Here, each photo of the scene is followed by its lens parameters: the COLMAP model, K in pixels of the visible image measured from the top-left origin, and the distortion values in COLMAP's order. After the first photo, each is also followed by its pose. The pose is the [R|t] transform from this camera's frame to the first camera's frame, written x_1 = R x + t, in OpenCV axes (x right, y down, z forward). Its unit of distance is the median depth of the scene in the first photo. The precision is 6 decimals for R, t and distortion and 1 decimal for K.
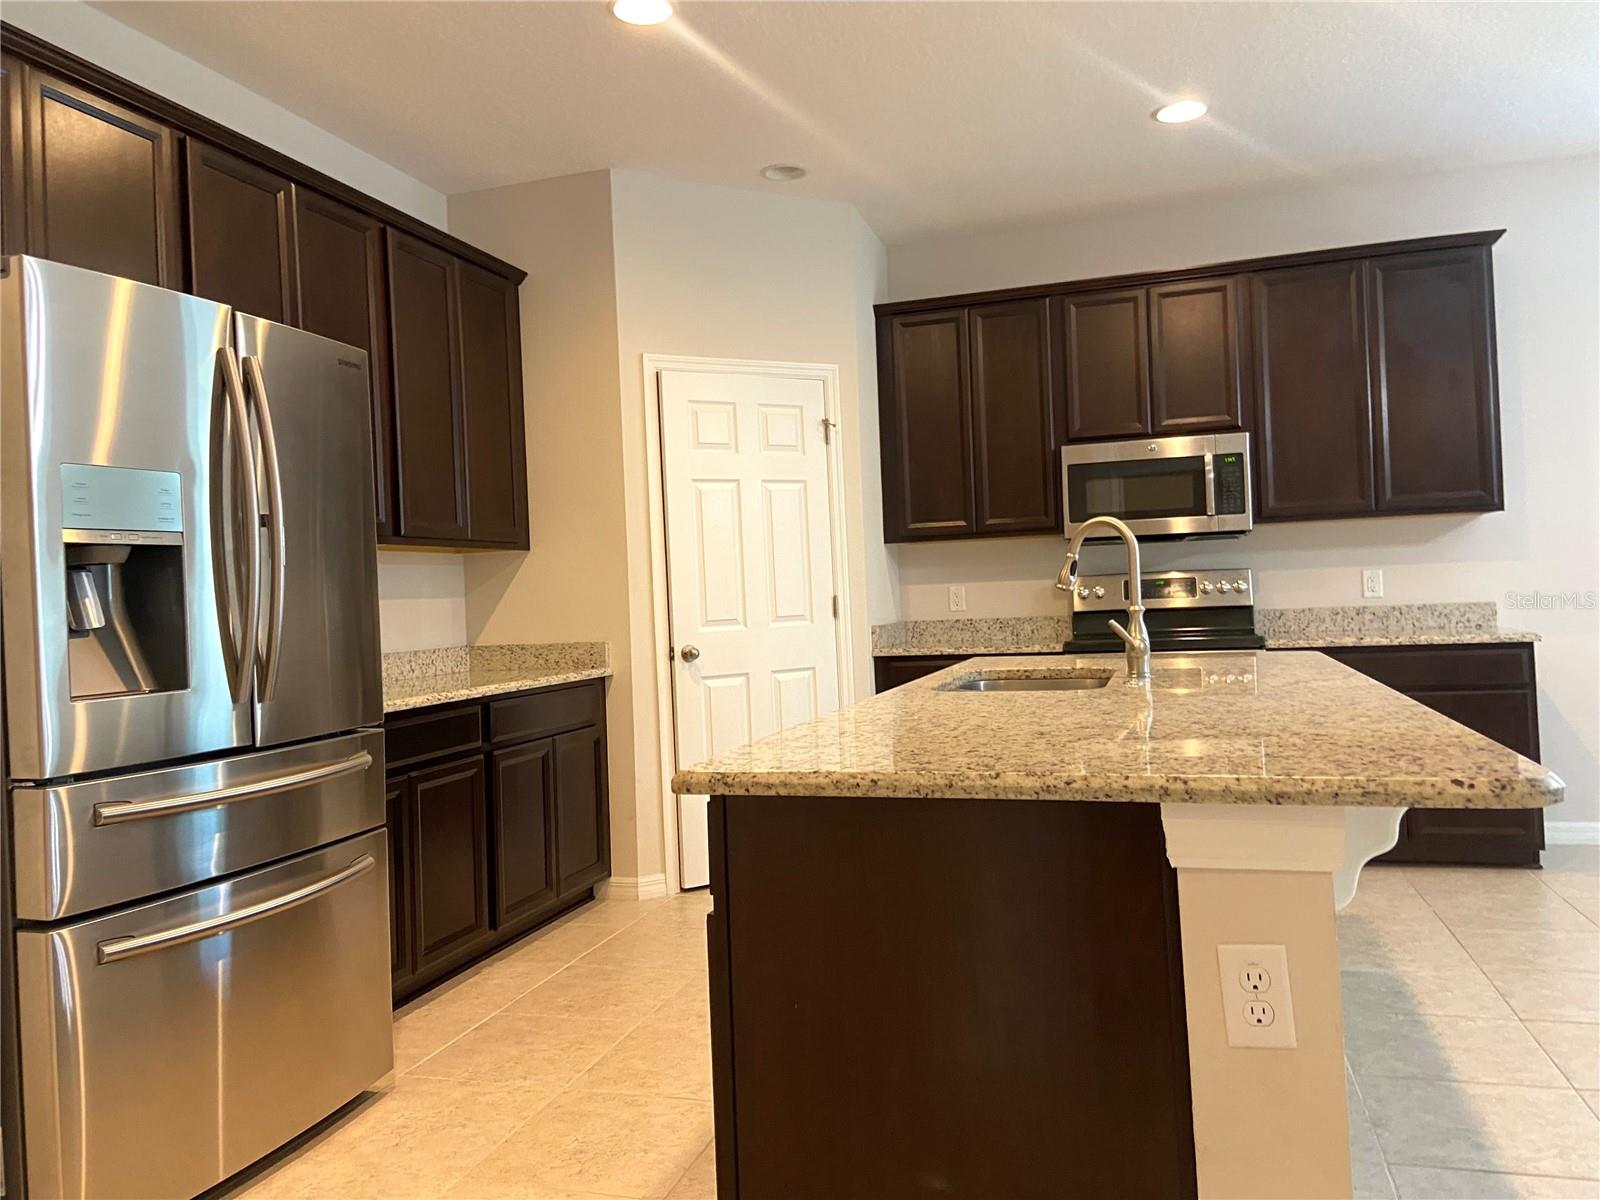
lens RADIAL K [[1230.2, 0, 796.3], [0, 1230.2, 585.4], [0, 0, 1]] dist [0.056862, -0.023360]
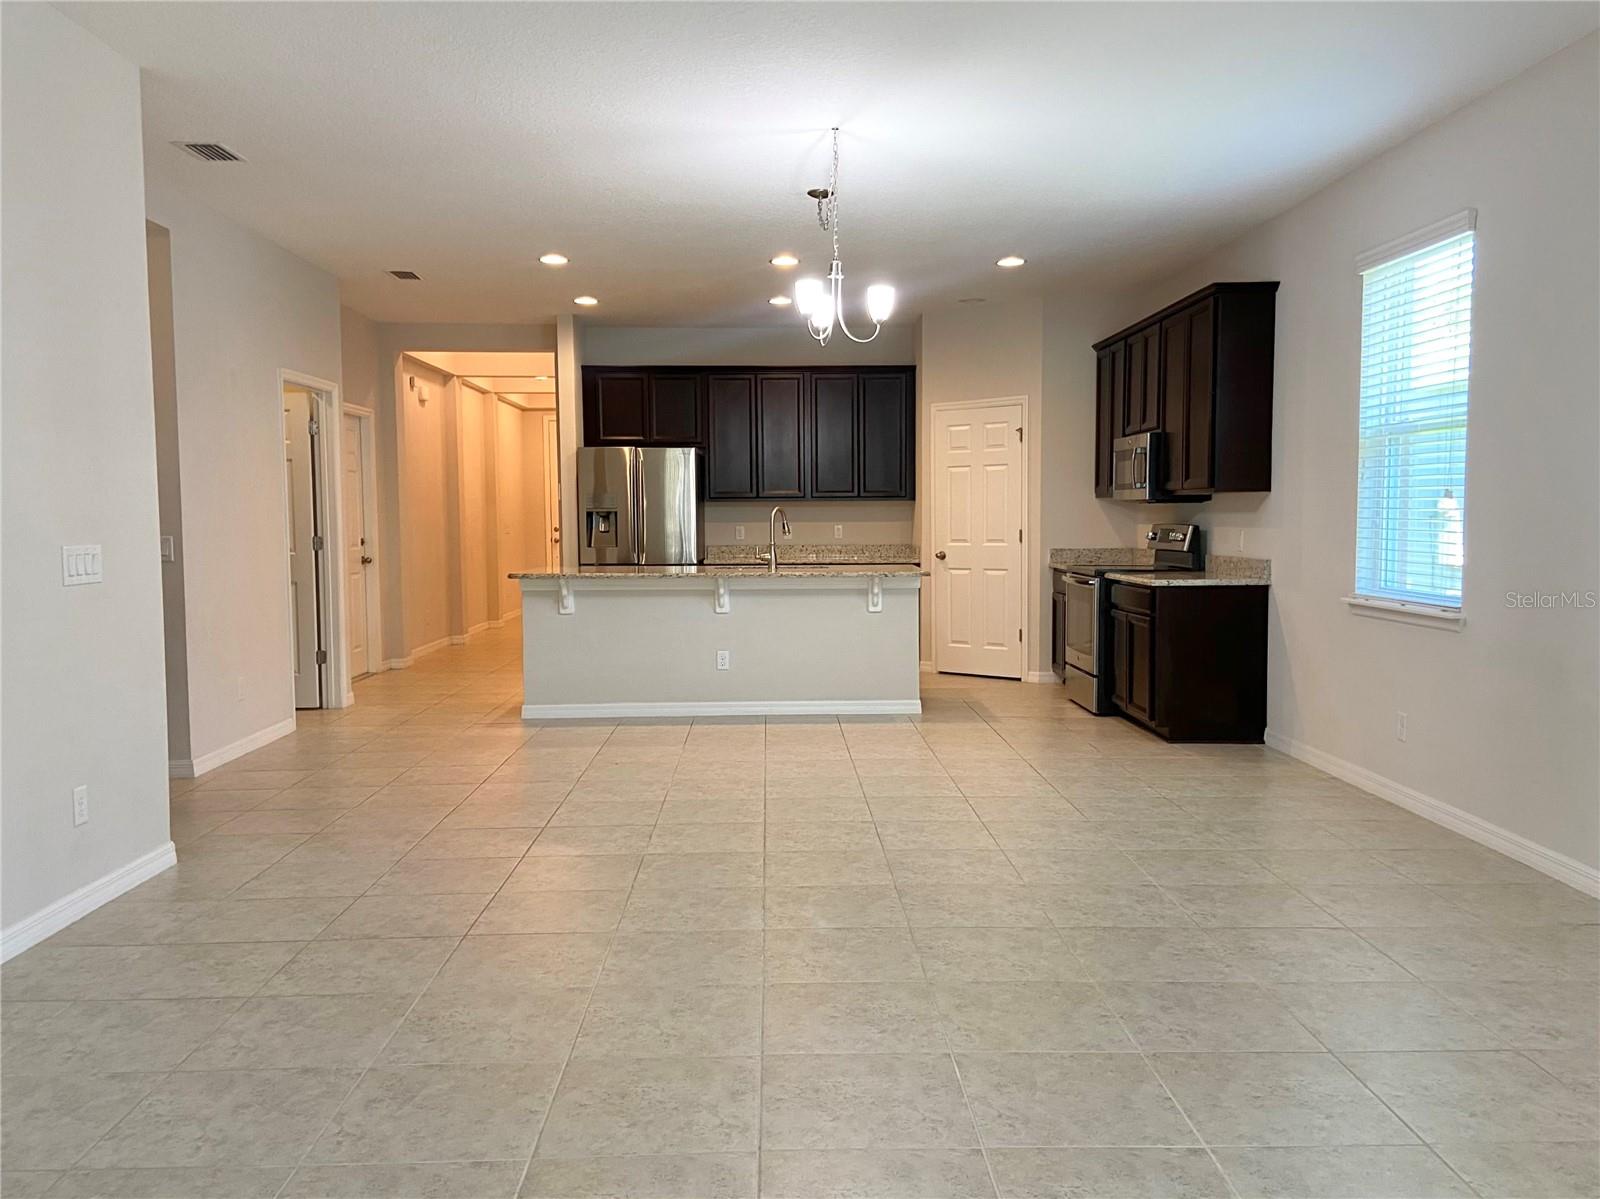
lens RADIAL K [[1230.2, 0, 802.3], [0, 1230.2, 597.7], [0, 0, 1]] dist [0.056862, -0.023360]
pose [[0.321617, 0.101718, -0.941391, 1.678395], [-0.004573, 0.994368, 0.105880, -0.083370], [0.946859, -0.029748, 0.320270, 0.145971]]
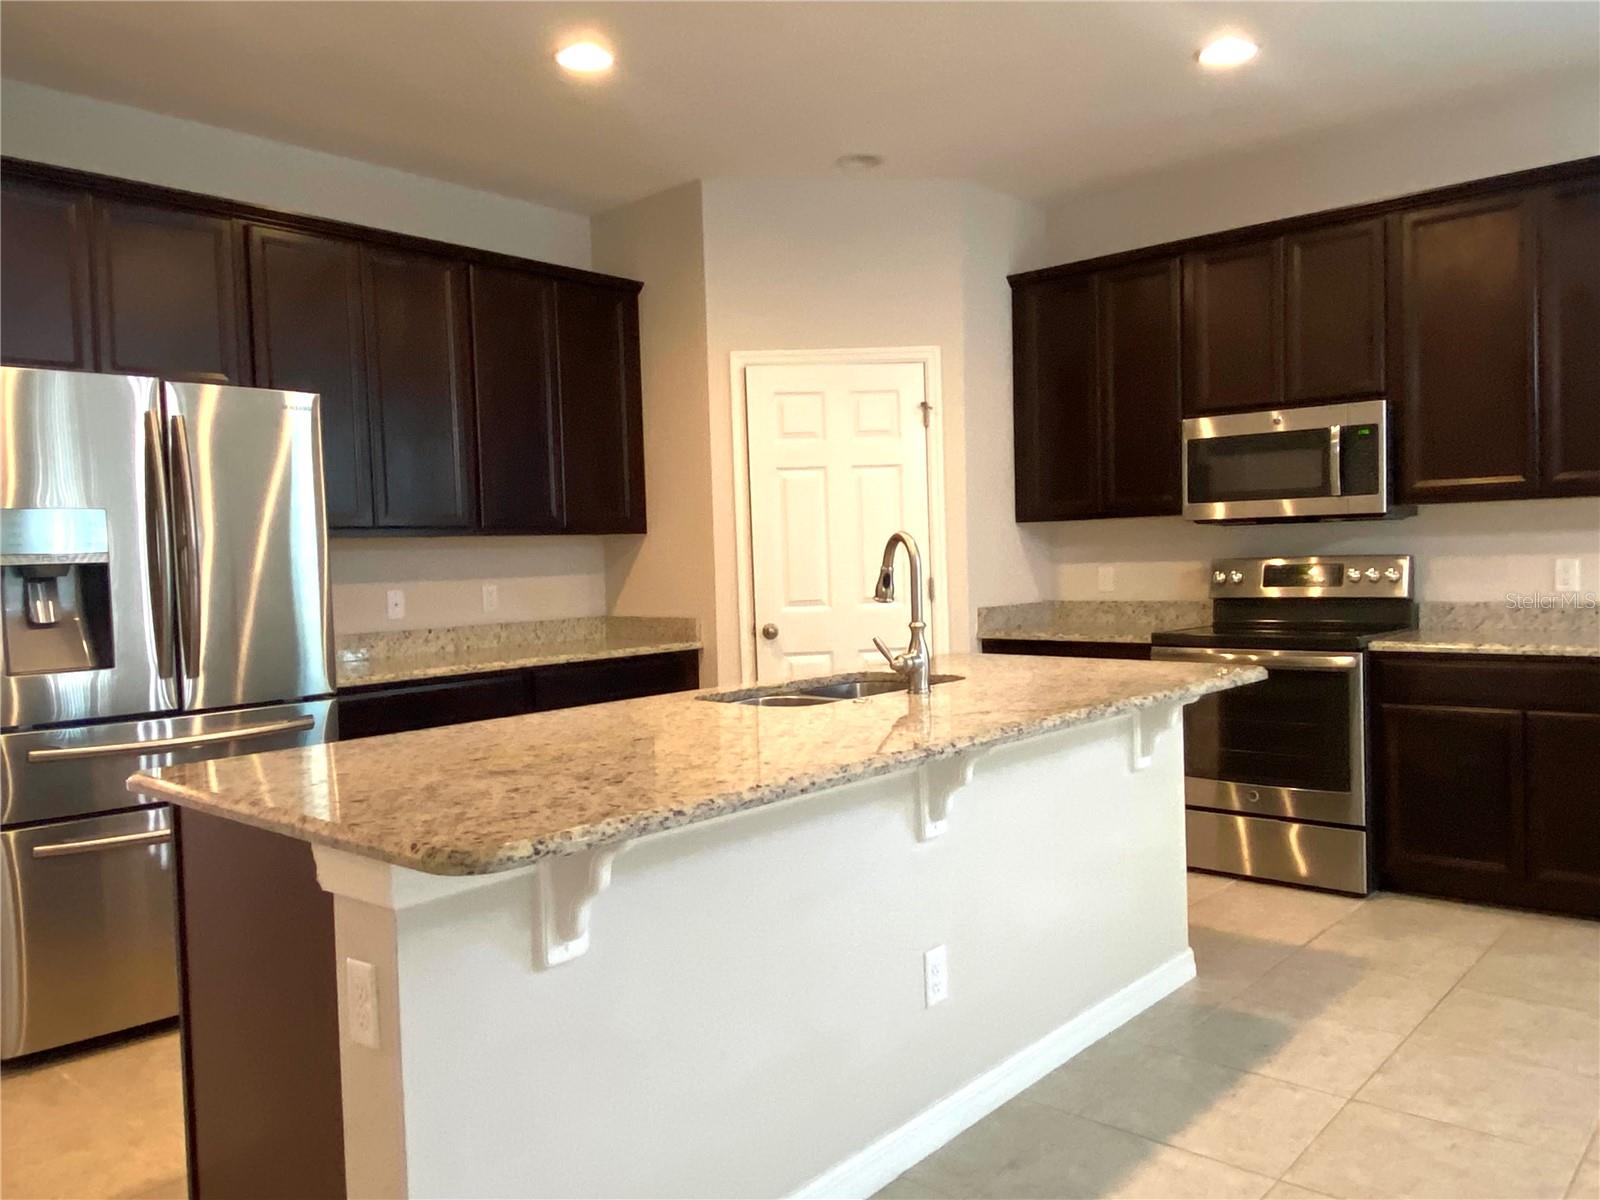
lens RADIAL K [[1217.7, 0, 800.9], [0, 1217.7, 608.1], [0, 0, 1]] dist [0.010758, -0.004814]
pose [[0.909185, 0.032060, -0.415156, 0.367981], [-0.003278, 0.997552, 0.069856, -0.038124], [0.416380, -0.062151, 0.907064, 0.048544]]
